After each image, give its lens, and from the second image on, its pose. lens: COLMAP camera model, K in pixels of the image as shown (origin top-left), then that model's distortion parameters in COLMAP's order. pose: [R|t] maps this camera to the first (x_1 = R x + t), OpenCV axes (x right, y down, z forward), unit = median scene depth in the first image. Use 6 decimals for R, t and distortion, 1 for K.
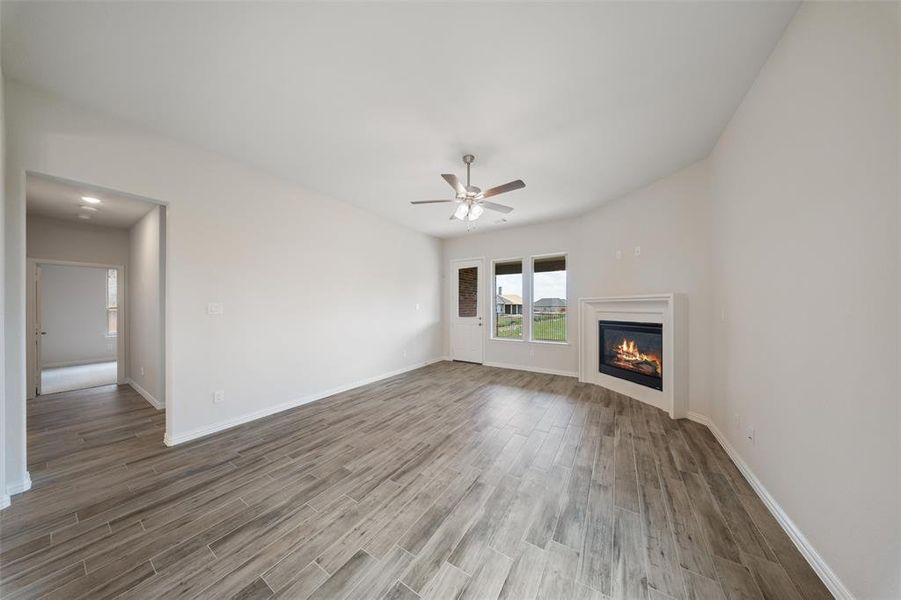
lens RADIAL K [[265.3, 0, 444.3], [0, 265.3, 302.1], [0, 0, 1]] dist [-0.002388, -0.000141]
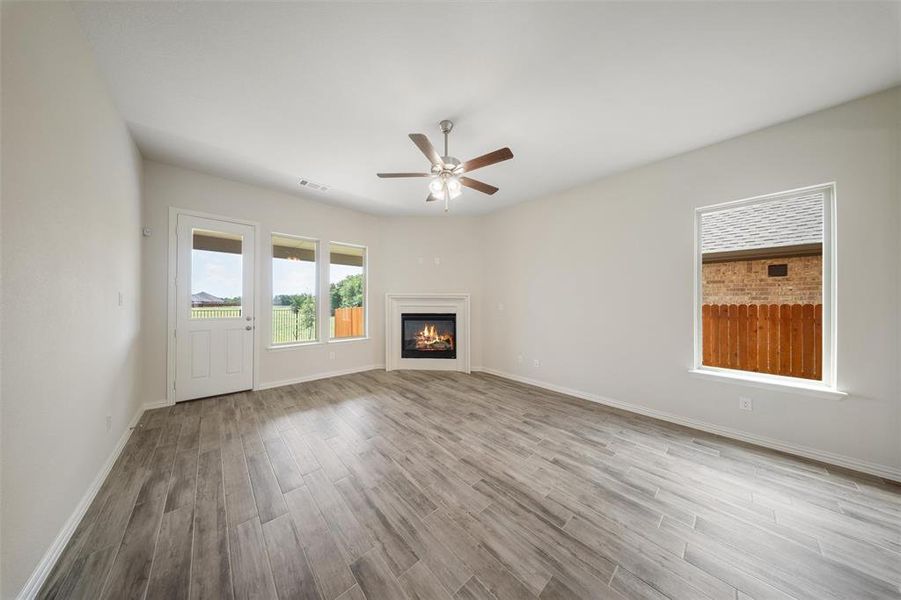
lens RADIAL K [[259.4, 0, 446.4], [0, 259.4, 300.2], [0, 0, 1]] dist [-0.000792, -0.001564]
pose [[0.267154, 0.005668, 0.963637, -0.693225], [-0.023467, 0.999724, 0.000626, 0.009499], [-0.963368, -0.022781, 0.267214, 0.767546]]
